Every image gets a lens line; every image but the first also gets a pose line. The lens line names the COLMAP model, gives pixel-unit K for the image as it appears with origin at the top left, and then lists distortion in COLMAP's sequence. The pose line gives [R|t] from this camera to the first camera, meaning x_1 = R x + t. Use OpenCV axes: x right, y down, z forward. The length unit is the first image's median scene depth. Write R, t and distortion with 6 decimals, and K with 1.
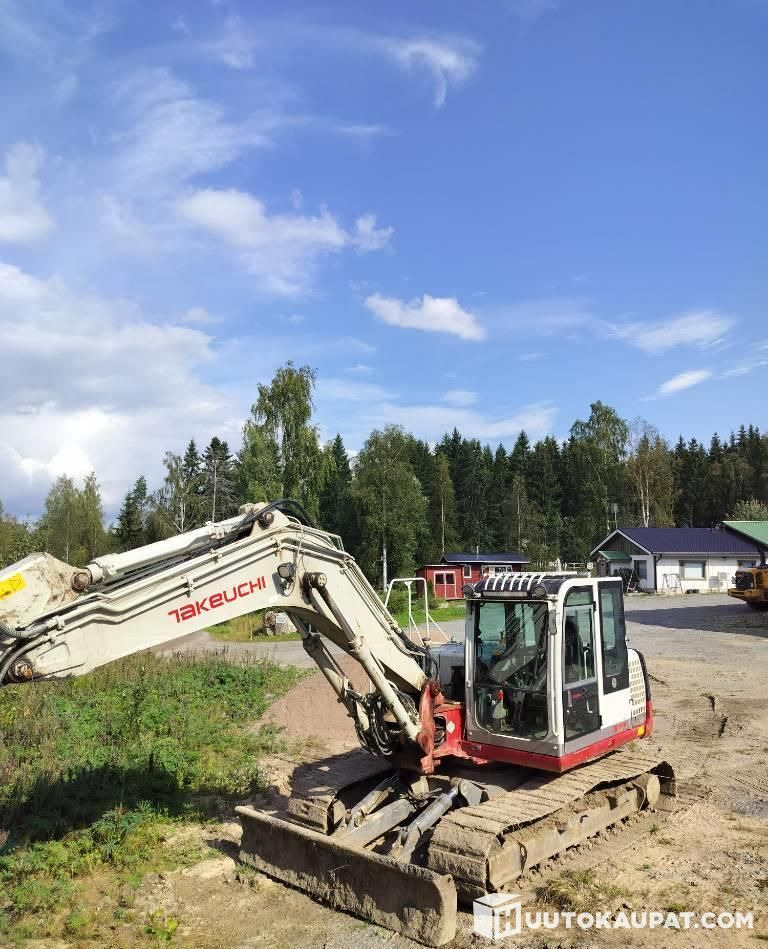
lens RADIAL K [[724.1, 0, 384.0], [0, 724.1, 474.5], [0, 0, 1]] dist [-0.006332, -0.004609]
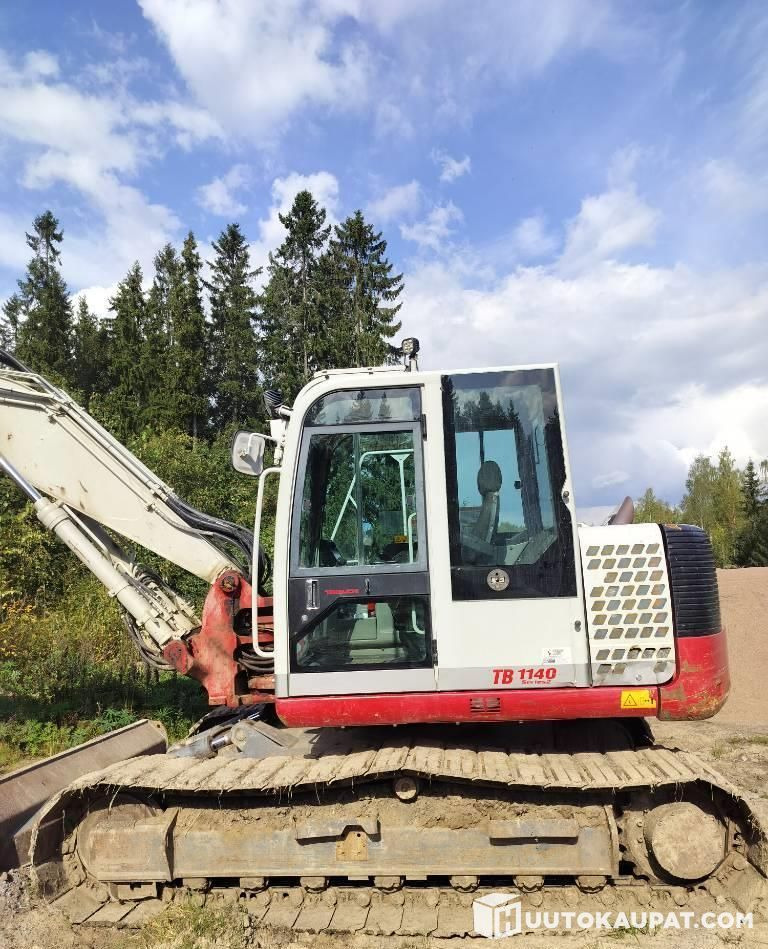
lens RADIAL K [[724.1, 0, 384.0], [0, 724.1, 474.5], [0, 0, 1]] dist [-0.006332, -0.004609]
pose [[0.645306, -0.115033, -0.755214, 0.662455], [0.132117, 0.990506, -0.037983, 0.236107], [0.752413, -0.075266, 0.654377, 0.661414]]
